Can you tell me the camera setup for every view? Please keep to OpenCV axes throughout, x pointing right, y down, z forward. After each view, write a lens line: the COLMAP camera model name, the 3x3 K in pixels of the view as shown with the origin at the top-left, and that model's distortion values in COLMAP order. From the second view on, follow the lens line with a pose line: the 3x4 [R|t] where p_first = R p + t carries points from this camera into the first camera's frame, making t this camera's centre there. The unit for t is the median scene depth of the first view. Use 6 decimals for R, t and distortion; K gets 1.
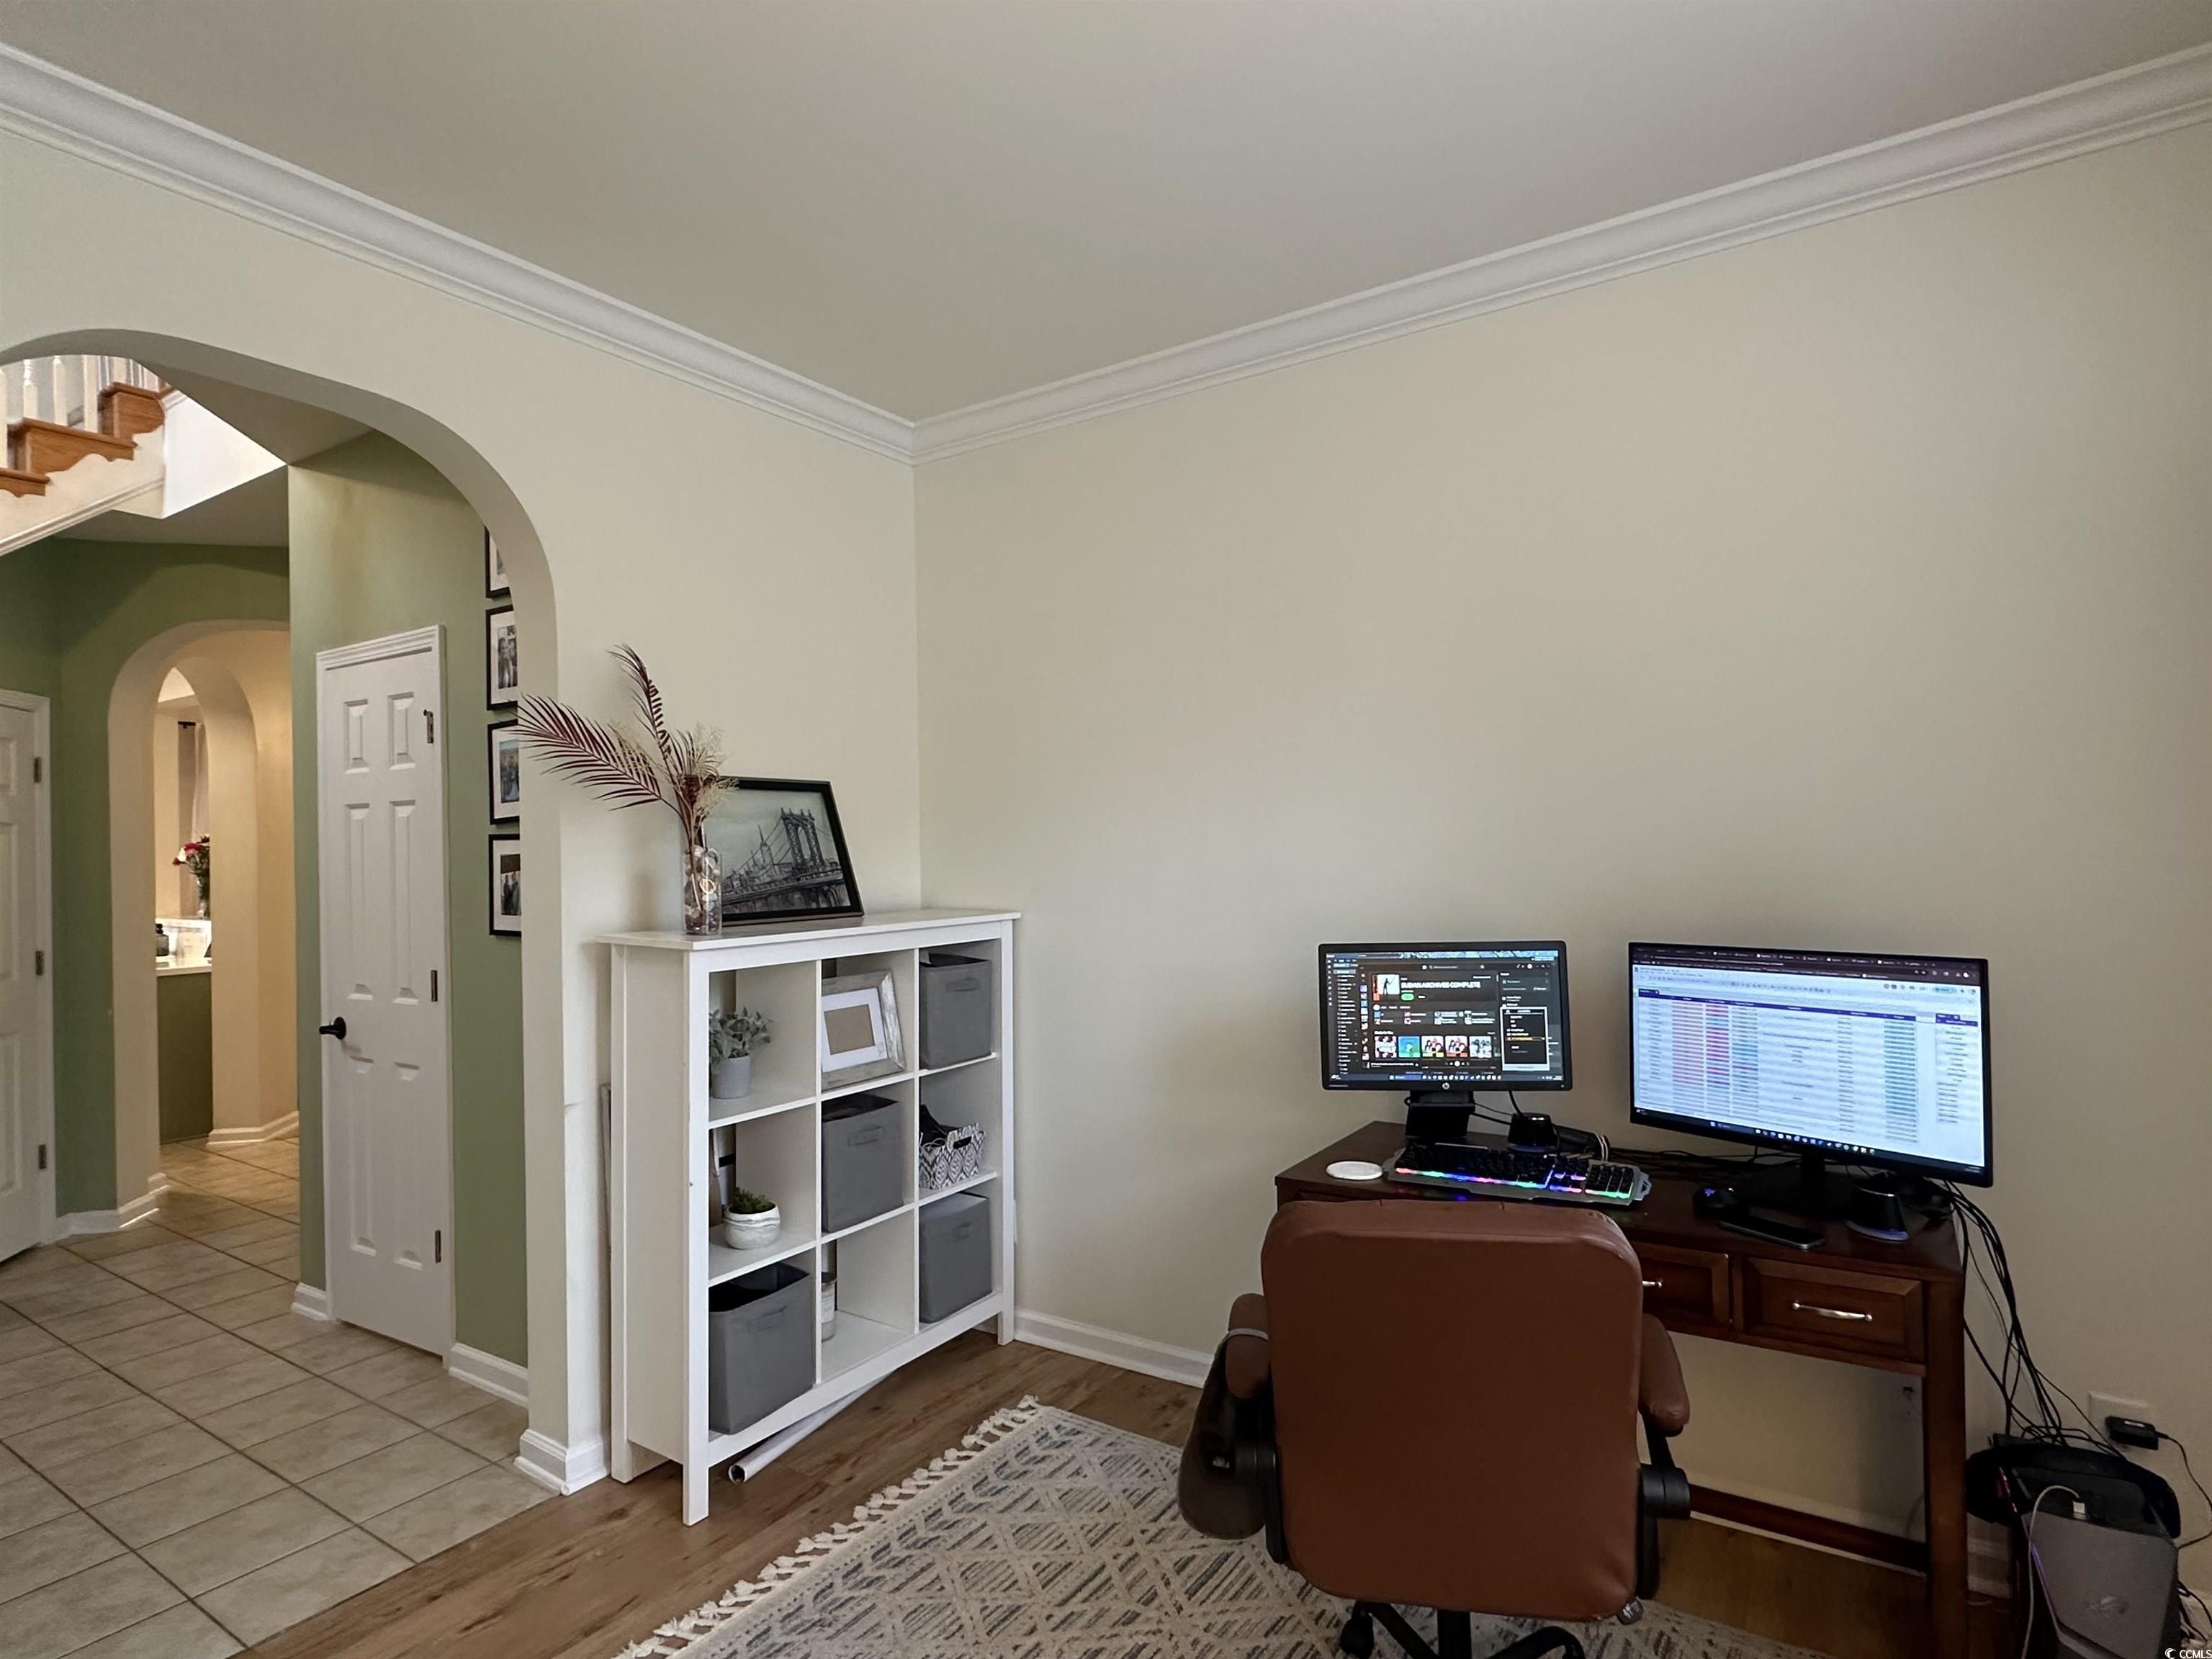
lens RADIAL K [[1184.2, 0, 1102.5], [0, 1184.2, 836.8], [0, 0, 1]] dist [-0.008152, 0.003147]
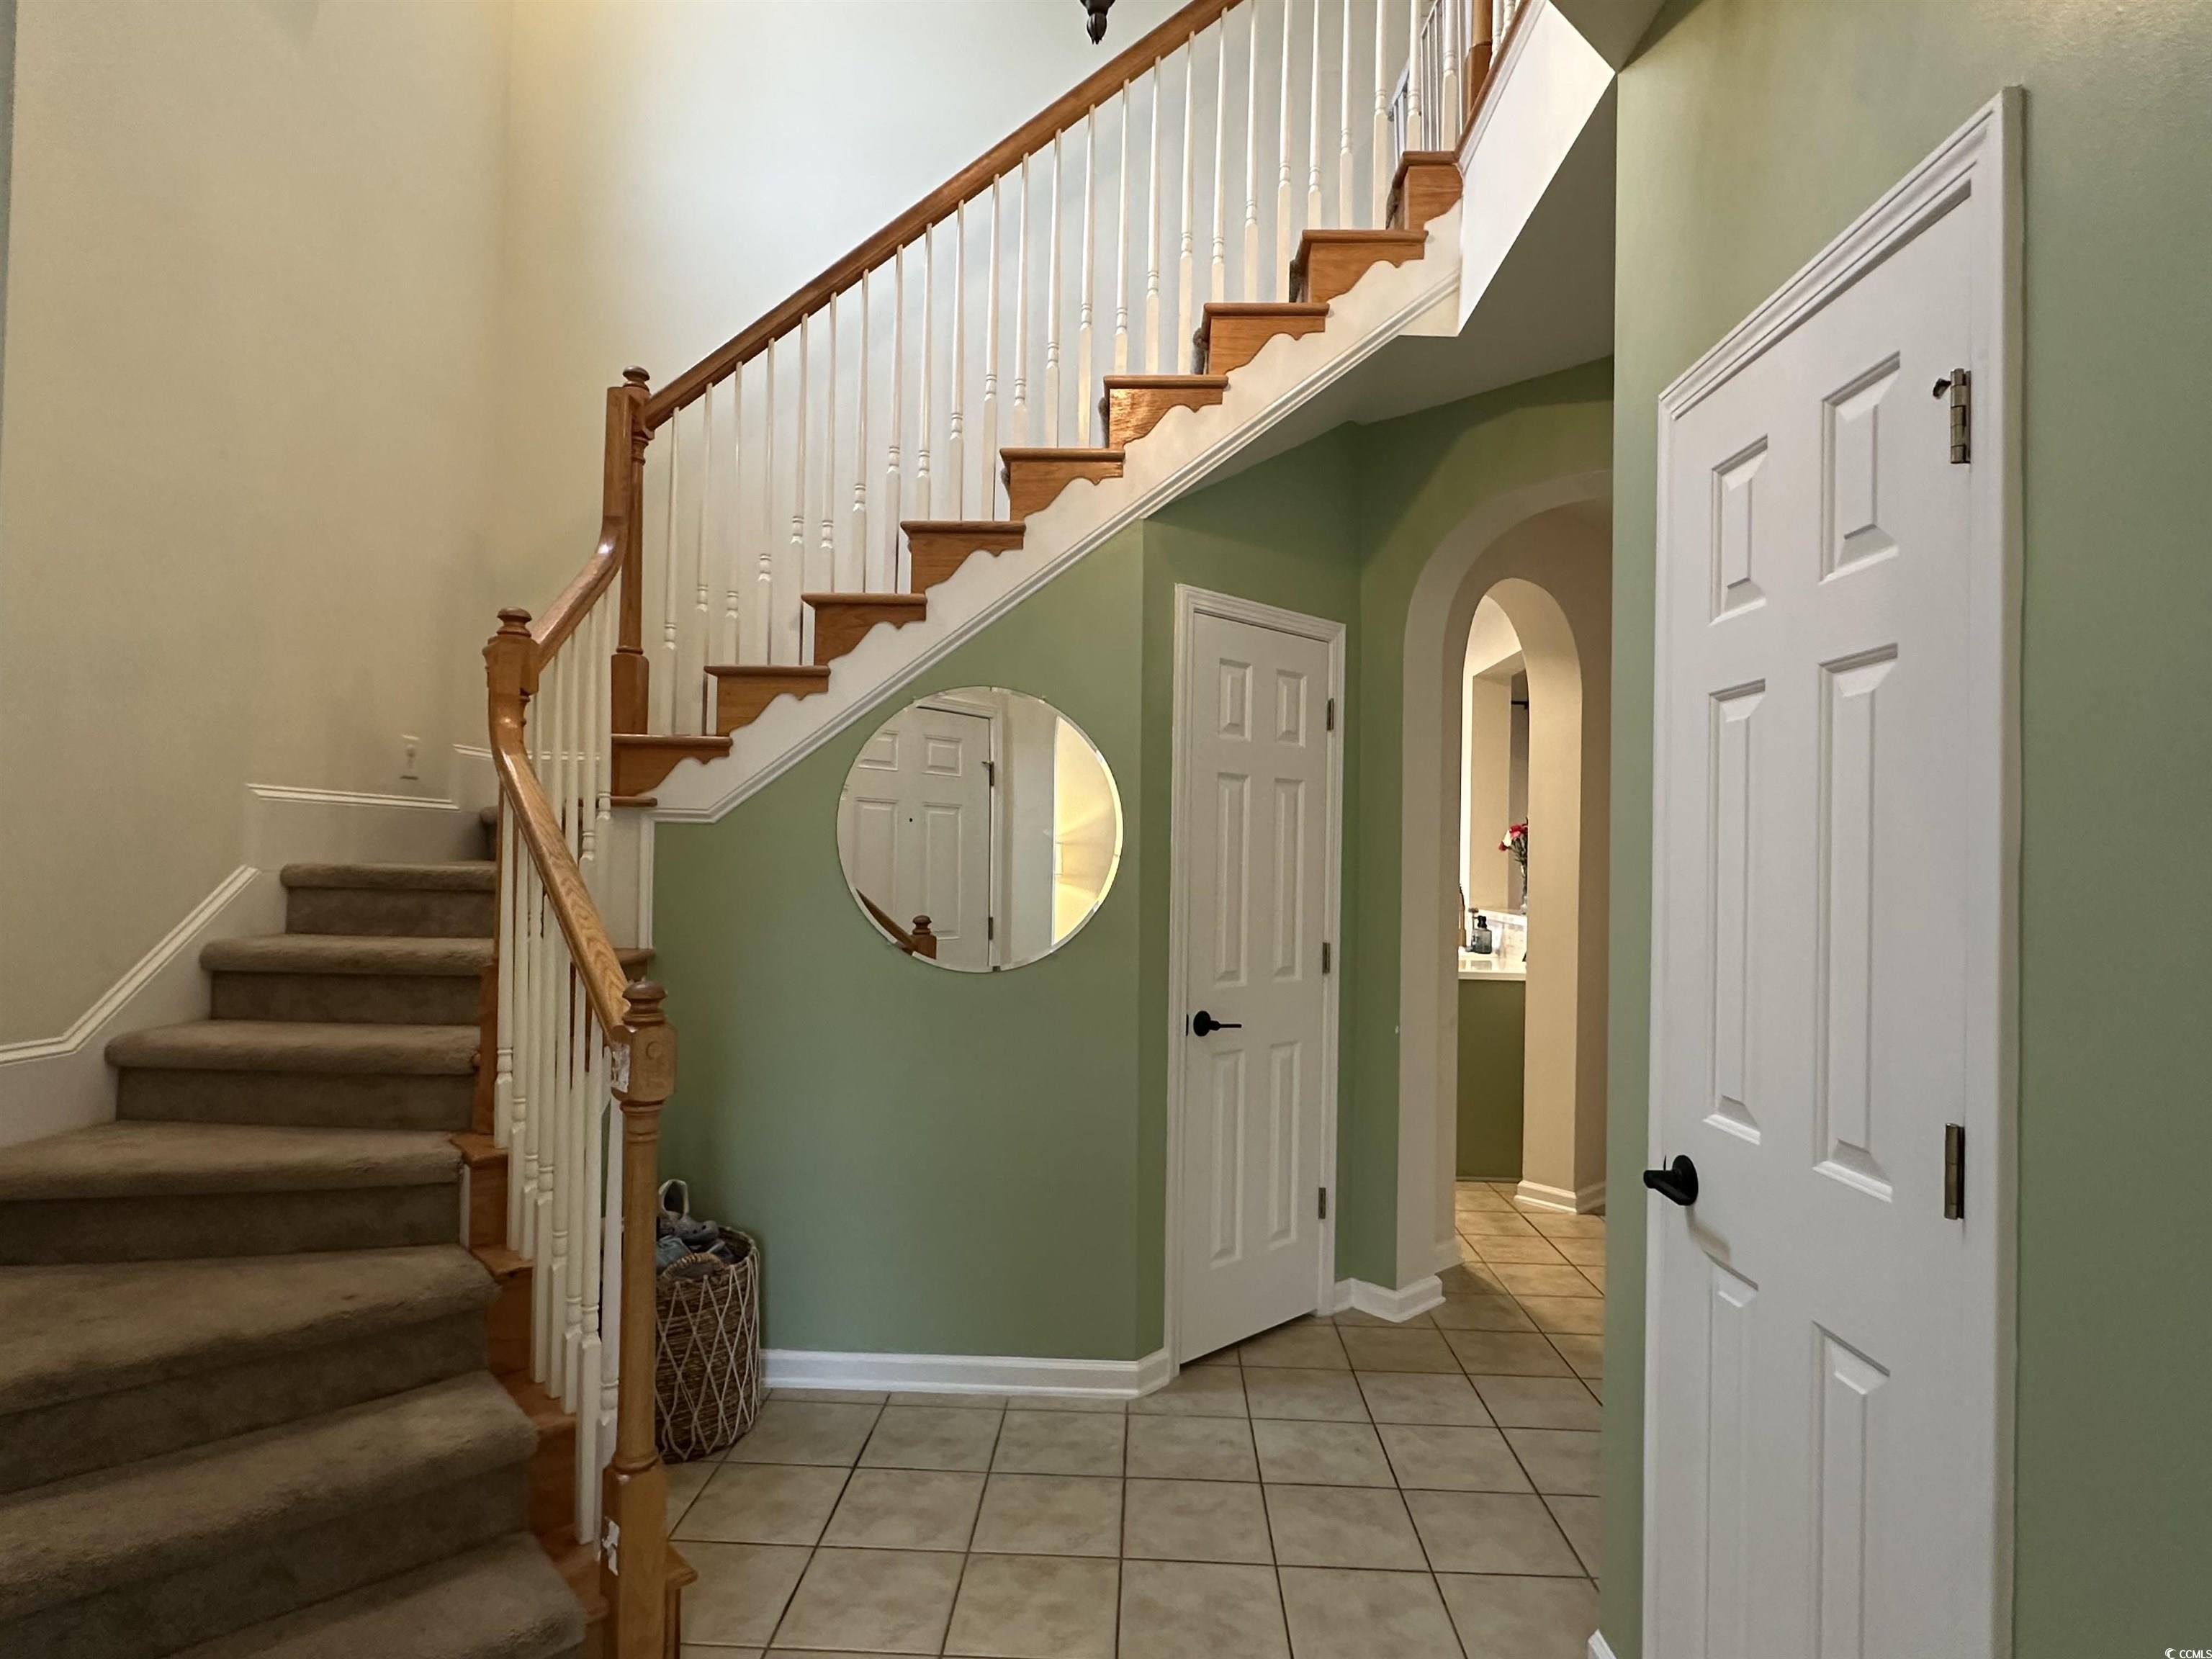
lens RADIAL K [[1184.2, 0, 1103.1], [0, 1184.2, 840.2], [0, 0, 1]] dist [-0.008152, 0.003147]
pose [[0.521012, 0.018931, -0.853340, -0.313710], [-0.022664, 0.999708, 0.008340, 0.025720], [0.853249, 0.014995, 0.521289, 0.473880]]
